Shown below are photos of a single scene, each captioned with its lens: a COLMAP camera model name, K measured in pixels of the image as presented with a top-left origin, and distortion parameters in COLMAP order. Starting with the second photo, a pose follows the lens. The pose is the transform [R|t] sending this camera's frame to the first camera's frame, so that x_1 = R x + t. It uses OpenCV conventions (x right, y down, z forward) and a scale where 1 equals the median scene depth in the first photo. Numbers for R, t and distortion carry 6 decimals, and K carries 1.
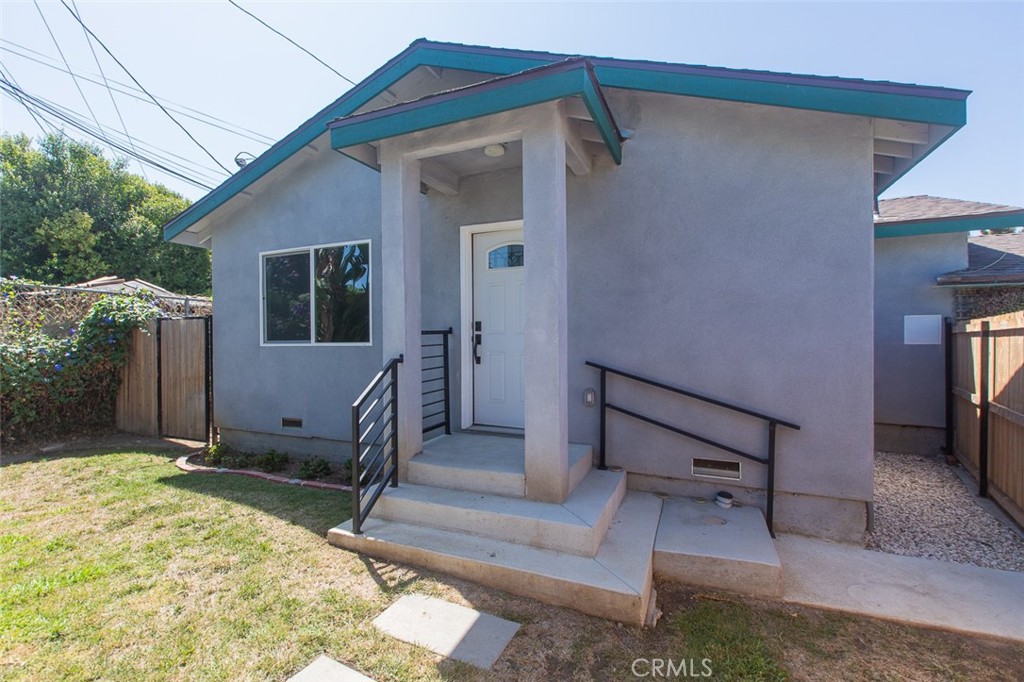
lens RADIAL K [[462.6, 0, 510.9], [0, 462.6, 341.3], [0, 0, 1]] dist [-0.005779, 0.000902]
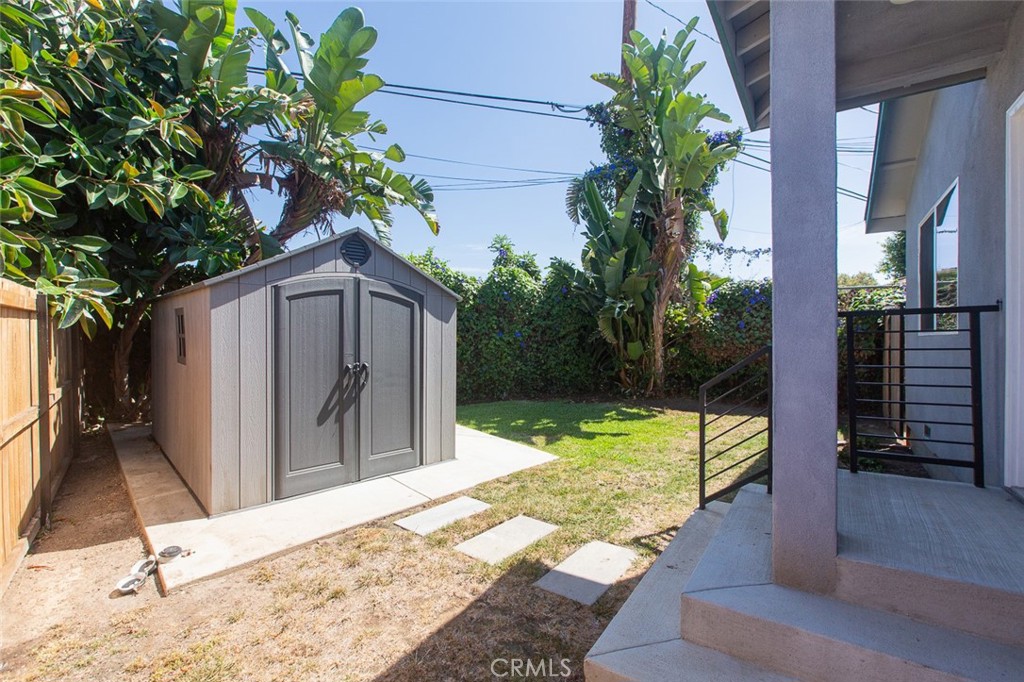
lens RADIAL K [[462.6, 0, 512.6], [0, 462.6, 339.3], [0, 0, 1]] dist [-0.005779, 0.000902]
pose [[-0.196600, 0.011170, -0.980420, 0.908451], [0.000627, 0.999936, 0.011267, 0.019779], [0.980483, 0.001600, -0.196595, 0.905472]]
